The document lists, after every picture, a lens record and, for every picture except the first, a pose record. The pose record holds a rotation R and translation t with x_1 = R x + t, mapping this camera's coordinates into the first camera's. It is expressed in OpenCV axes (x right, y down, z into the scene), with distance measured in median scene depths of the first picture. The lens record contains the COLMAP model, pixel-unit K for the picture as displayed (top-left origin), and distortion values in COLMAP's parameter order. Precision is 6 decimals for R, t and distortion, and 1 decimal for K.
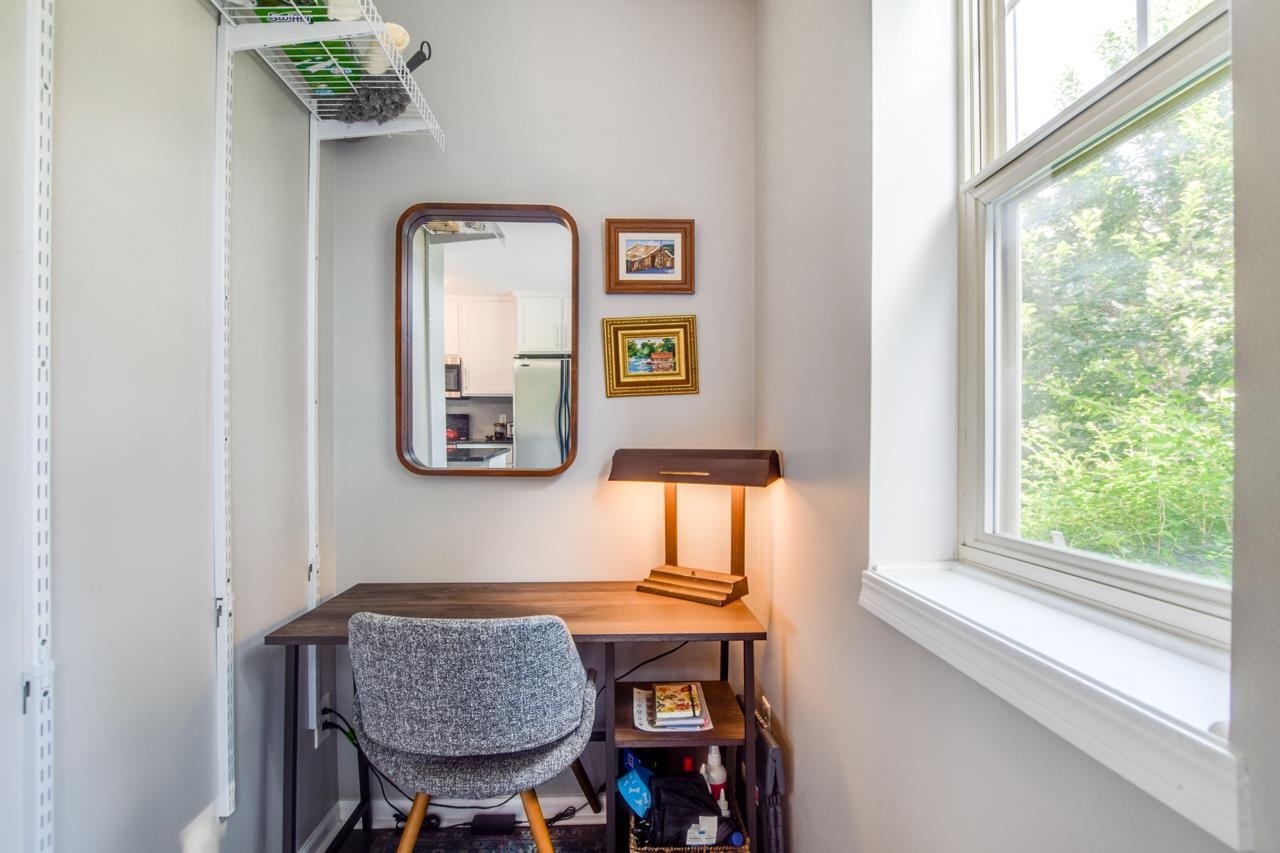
lens RADIAL K [[601.1, 0, 638.2], [0, 601.1, 430.1], [0, 0, 1]] dist [-0.038019, 0.006489]
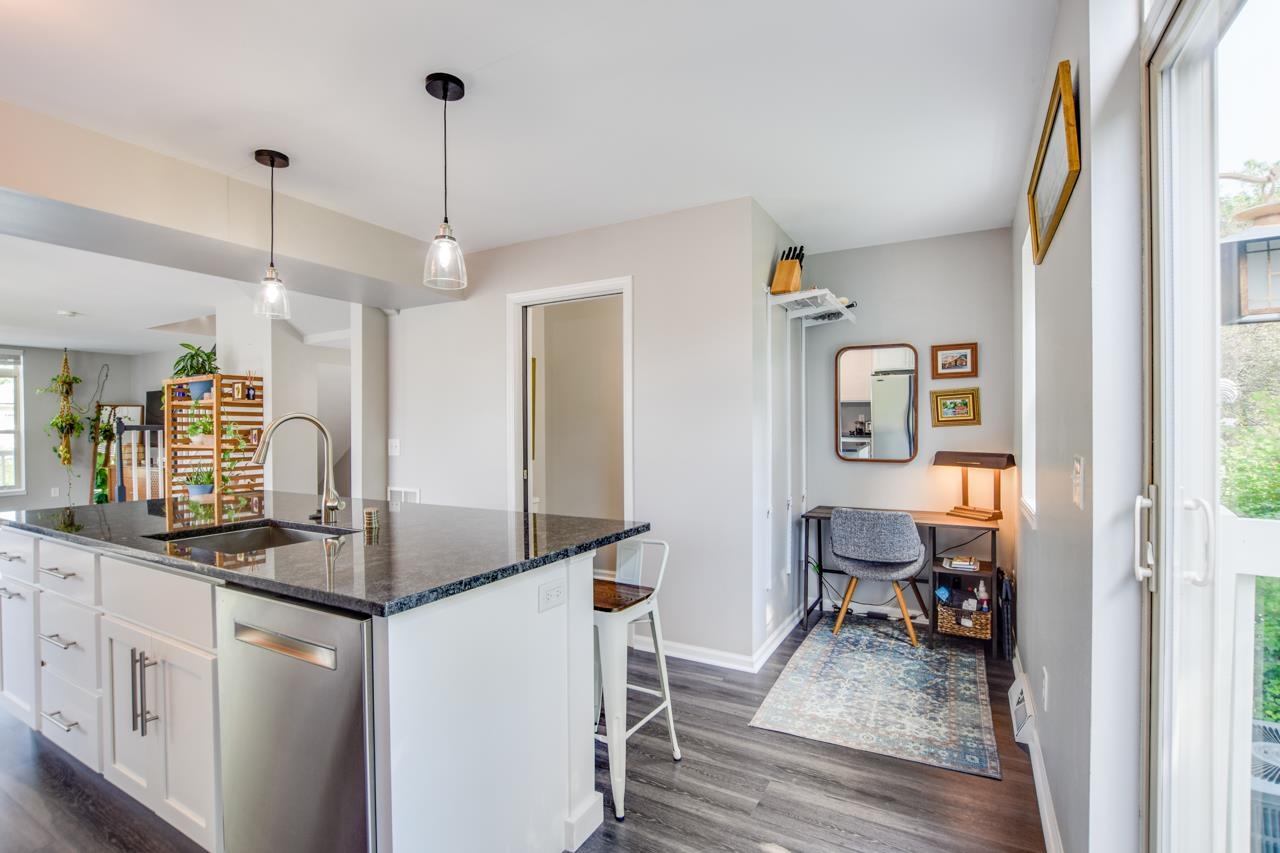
lens RADIAL K [[601.1, 0, 638.2], [0, 601.1, 430.1], [0, 0, 1]] dist [-0.038019, 0.006489]
pose [[0.851094, -0.001689, -0.525011, 0.175602], [0.016057, 0.999611, 0.022813, -0.111825], [0.524768, -0.027846, 0.850790, -1.412867]]
